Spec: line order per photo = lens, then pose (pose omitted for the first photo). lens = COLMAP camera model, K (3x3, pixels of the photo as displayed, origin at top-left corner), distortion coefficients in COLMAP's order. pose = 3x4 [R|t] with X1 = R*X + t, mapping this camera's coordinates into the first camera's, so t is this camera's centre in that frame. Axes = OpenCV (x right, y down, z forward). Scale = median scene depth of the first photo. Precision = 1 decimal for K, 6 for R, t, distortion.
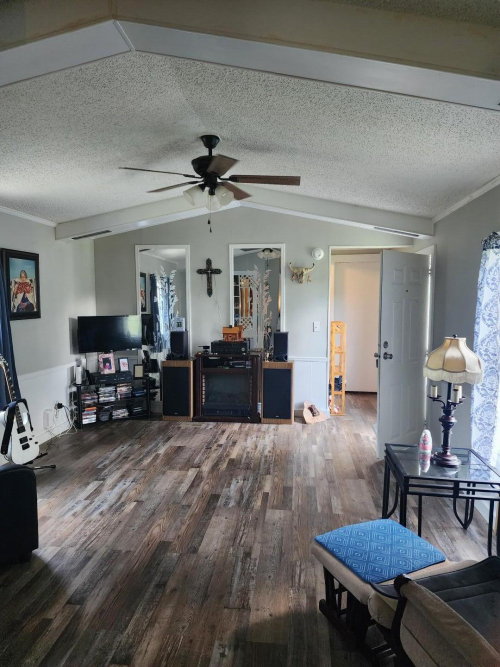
lens RADIAL K [[444.1, 0, 254.1], [0, 444.1, 336.2], [0, 0, 1]] dist [0.067124, -0.055502]
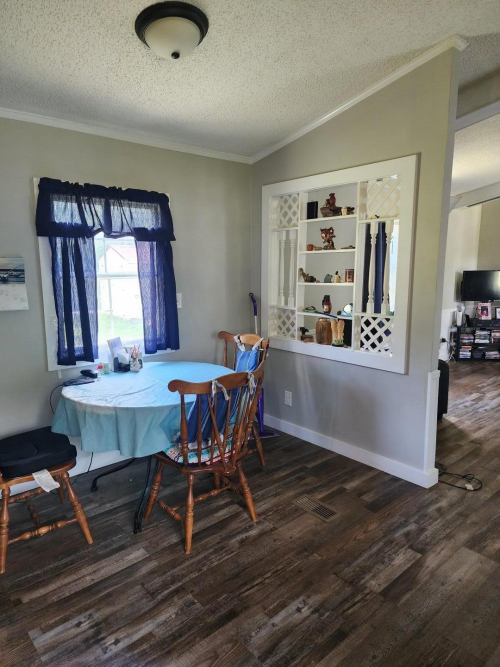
lens RADIAL K [[444.1, 0, 250.0], [0, 444.1, 333.3], [0, 0, 1]] dist [0.067124, -0.055502]
pose [[0.732048, 0.101596, -0.673635, 0.034673], [-0.046978, 0.993992, 0.098860, 0.044627], [0.679631, -0.040725, 0.732423, -0.417049]]
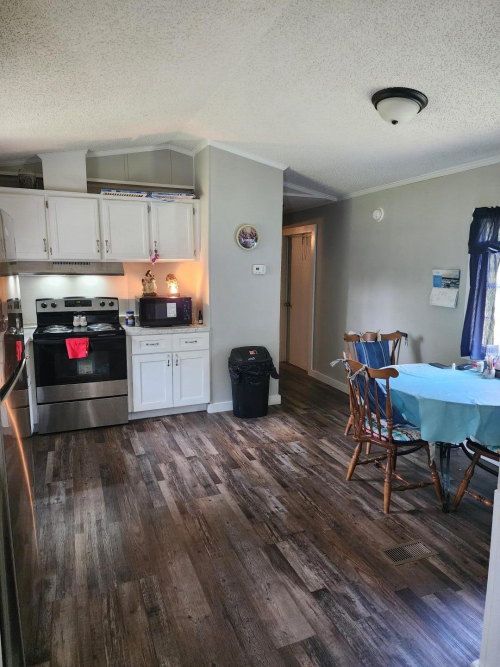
lens RADIAL K [[444.1, 0, 255.0], [0, 444.1, 335.9], [0, 0, 1]] dist [0.067124, -0.055502]
pose [[-0.877957, 0.062809, -0.474602, 0.133650], [-0.053806, 0.972129, 0.228187, -0.046651], [0.475707, 0.225875, -0.850108, 0.520493]]
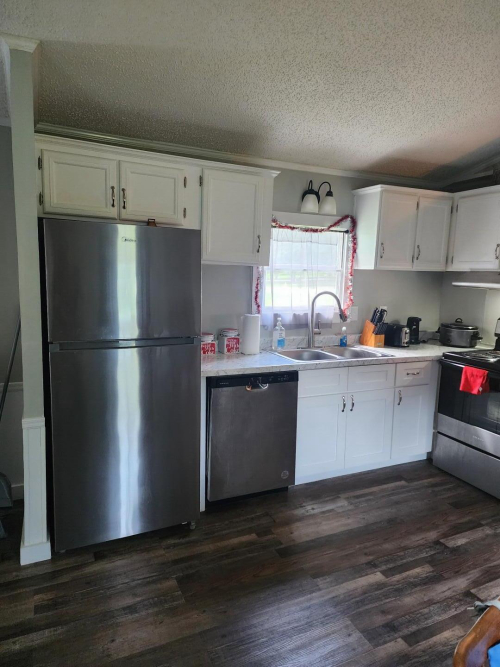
lens RADIAL K [[444.1, 0, 254.3], [0, 444.1, 334.1], [0, 0, 1]] dist [0.067124, -0.055502]
pose [[-0.519027, -0.138547, 0.843455, -0.461769], [0.045567, 0.980888, 0.189162, -0.016014], [-0.853543, 0.136614, -0.502794, 0.189897]]
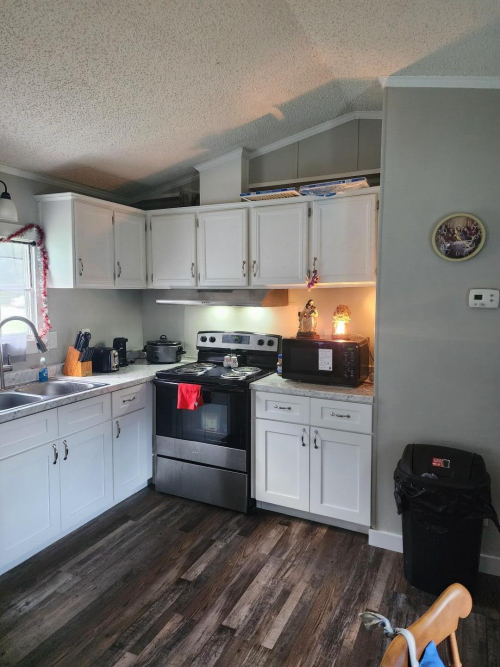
lens RADIAL K [[444.1, 0, 245.9], [0, 444.1, 329.3], [0, 0, 1]] dist [0.067124, -0.055502]
pose [[-0.938146, -0.036729, 0.344288, -0.367025], [0.023482, 0.985319, 0.169101, -0.017529], [-0.345444, 0.166726, -0.923510, 0.146905]]
